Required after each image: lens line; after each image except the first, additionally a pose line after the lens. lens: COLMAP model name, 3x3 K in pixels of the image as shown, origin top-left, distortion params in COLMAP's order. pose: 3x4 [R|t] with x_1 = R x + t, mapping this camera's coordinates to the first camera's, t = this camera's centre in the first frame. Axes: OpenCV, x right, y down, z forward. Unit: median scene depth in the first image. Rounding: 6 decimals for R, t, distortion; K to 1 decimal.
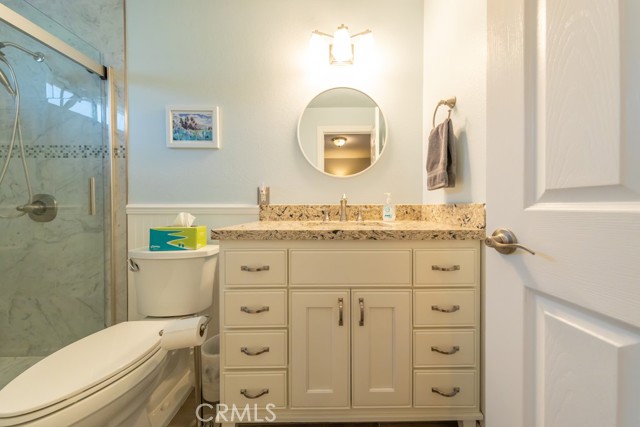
lens RADIAL K [[201.1, 0, 326.1], [0, 201.1, 209.3], [0, 0, 1]] dist [0.001953, 0.000094]
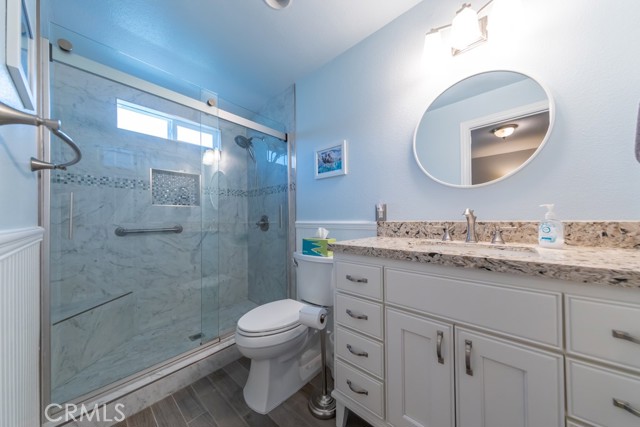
lens RADIAL K [[209.2, 0, 325.4], [0, 209.2, 217.4], [0, 0, 1]] dist [0.001403, -0.000015]
pose [[0.748878, -0.012005, -0.662599, 0.202914], [0.002021, 0.999873, -0.015831, -0.026950], [0.662704, 0.010517, 0.748807, -0.013264]]
